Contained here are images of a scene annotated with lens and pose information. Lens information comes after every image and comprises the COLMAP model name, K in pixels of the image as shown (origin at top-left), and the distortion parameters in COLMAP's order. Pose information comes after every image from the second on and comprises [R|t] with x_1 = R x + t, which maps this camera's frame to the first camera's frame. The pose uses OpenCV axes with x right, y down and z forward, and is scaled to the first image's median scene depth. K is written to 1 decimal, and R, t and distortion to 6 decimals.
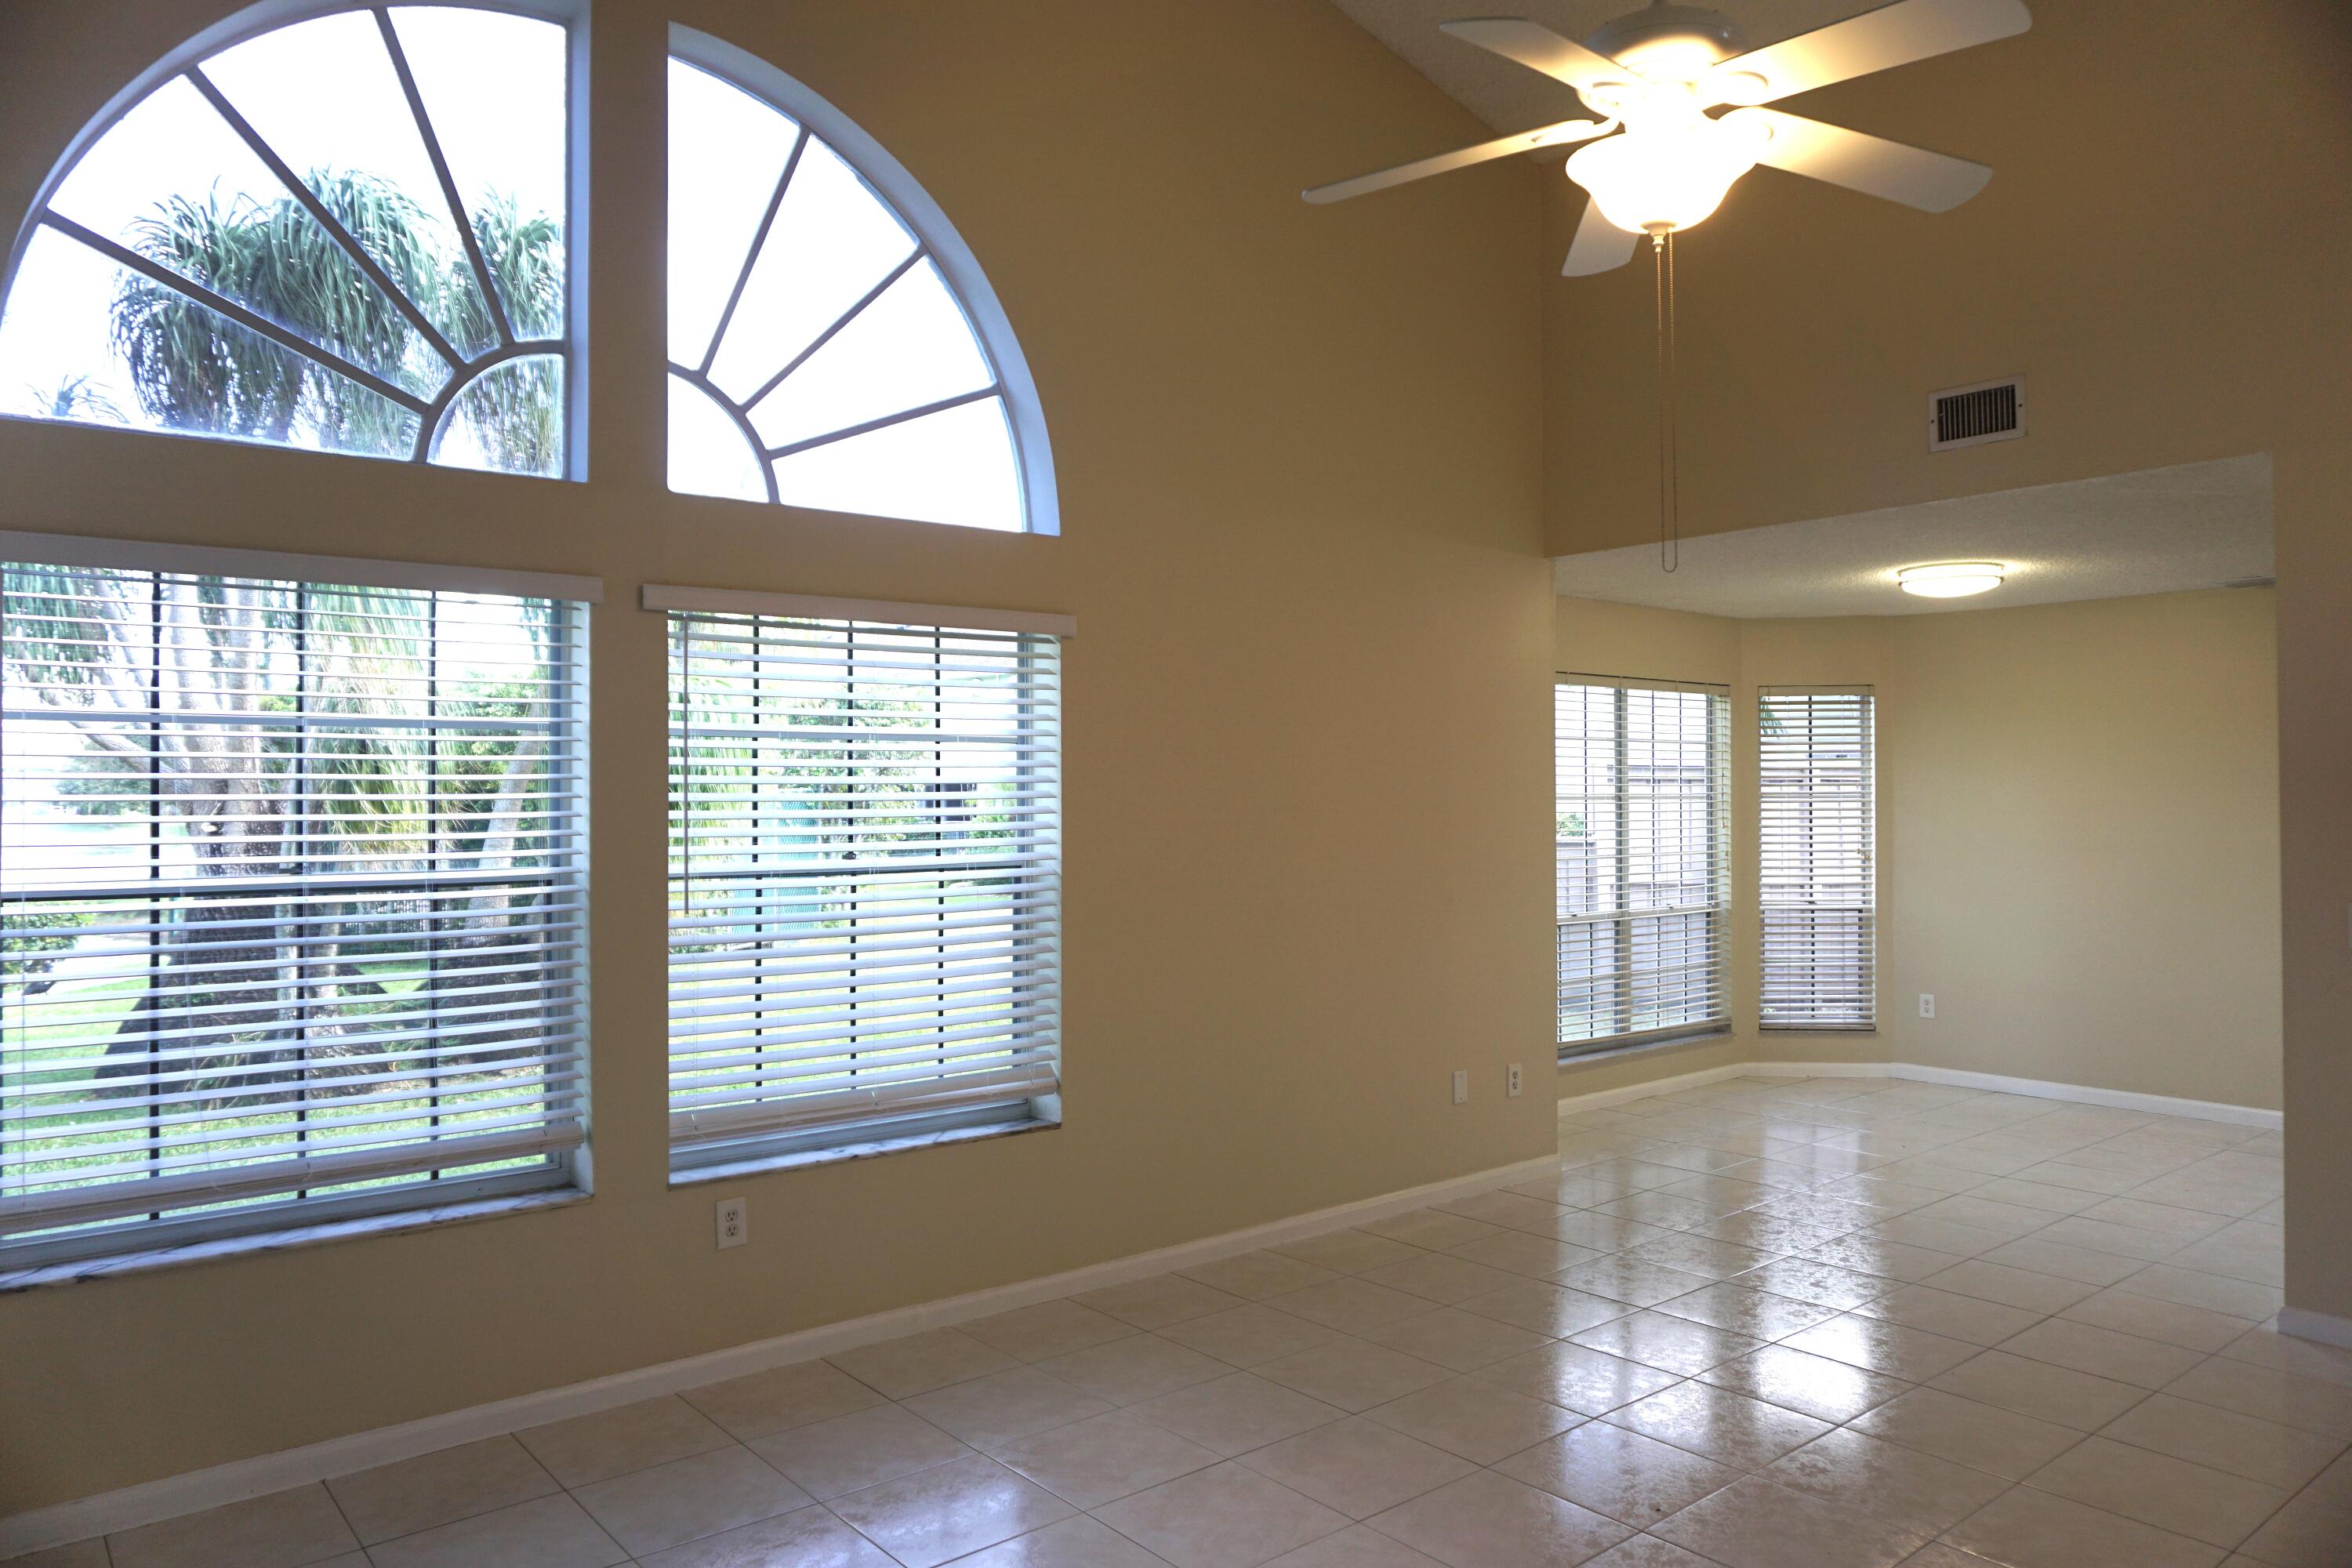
lens RADIAL K [[1576.6, 0, 1162.1], [0, 1576.6, 784.4], [0, 0, 1]] dist [0.001008, 0.000509]
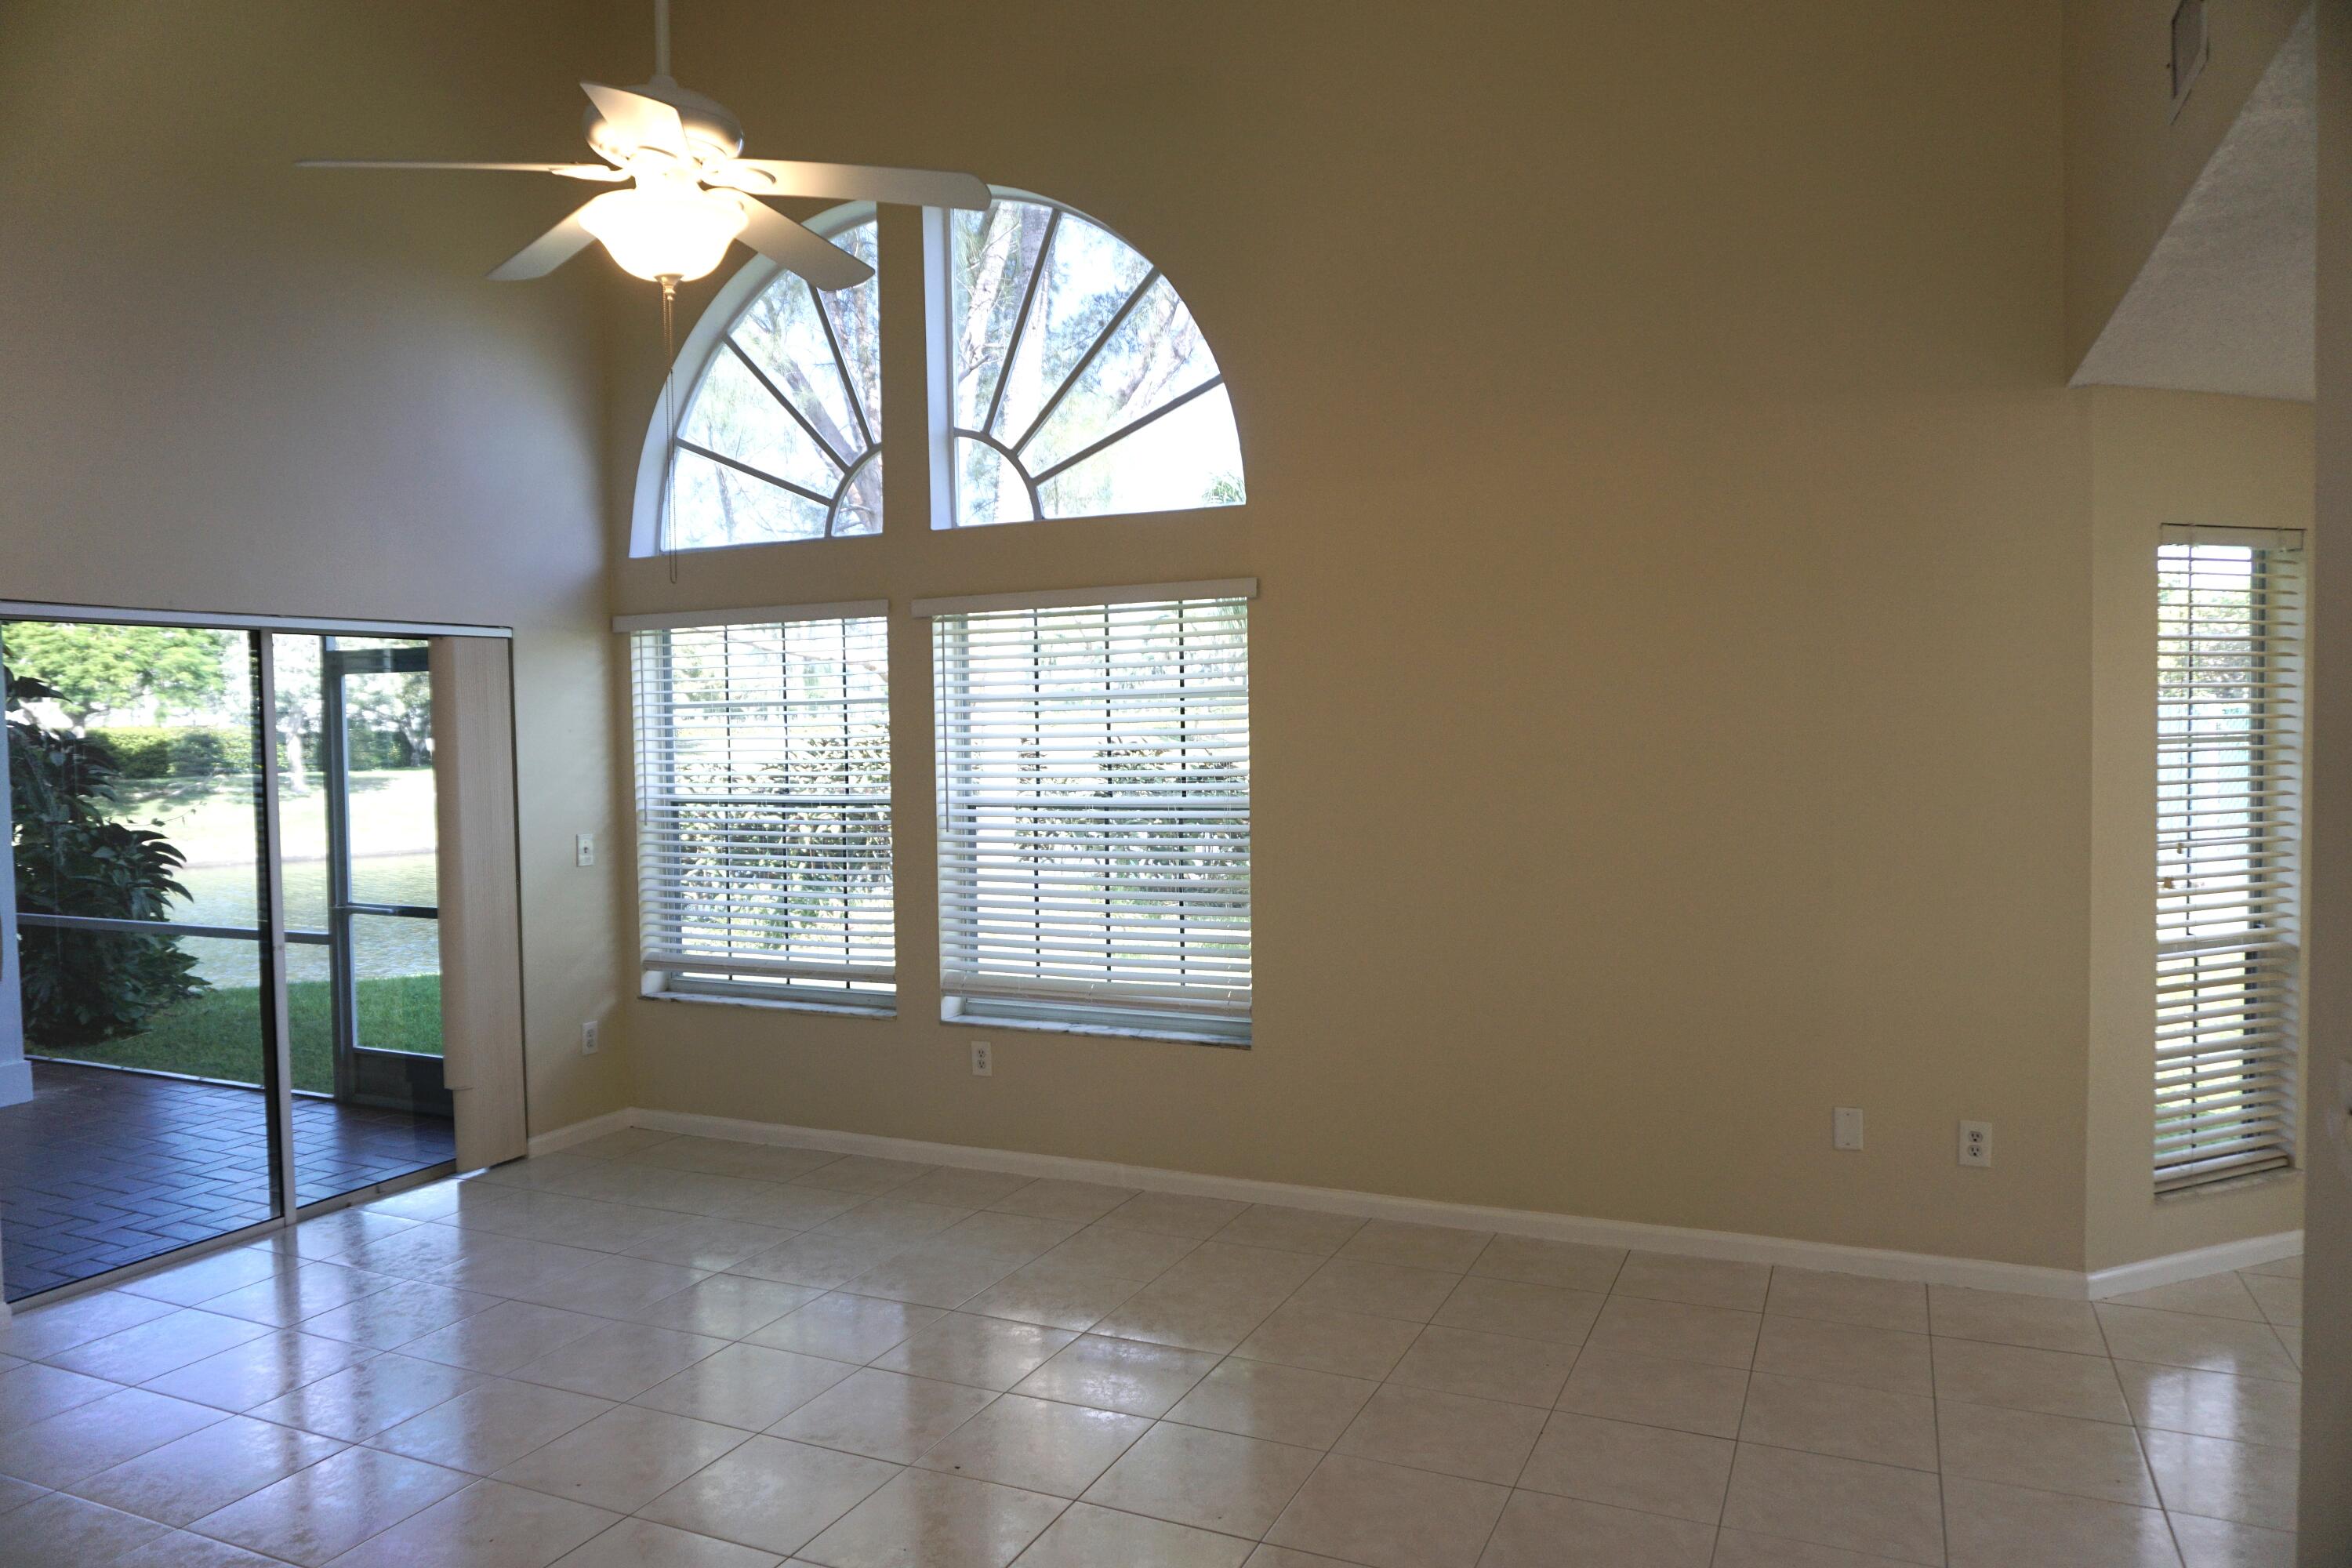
lens RADIAL K [[1576.6, 0, 1162.1], [0, 1576.6, 784.4], [0, 0, 1]] dist [0.001008, 0.000509]
pose [[0.450562, 0.034508, -0.892078, 0.967419], [0.021726, 0.998533, 0.049599, -0.023978], [0.892481, -0.041729, 0.449151, 0.508601]]
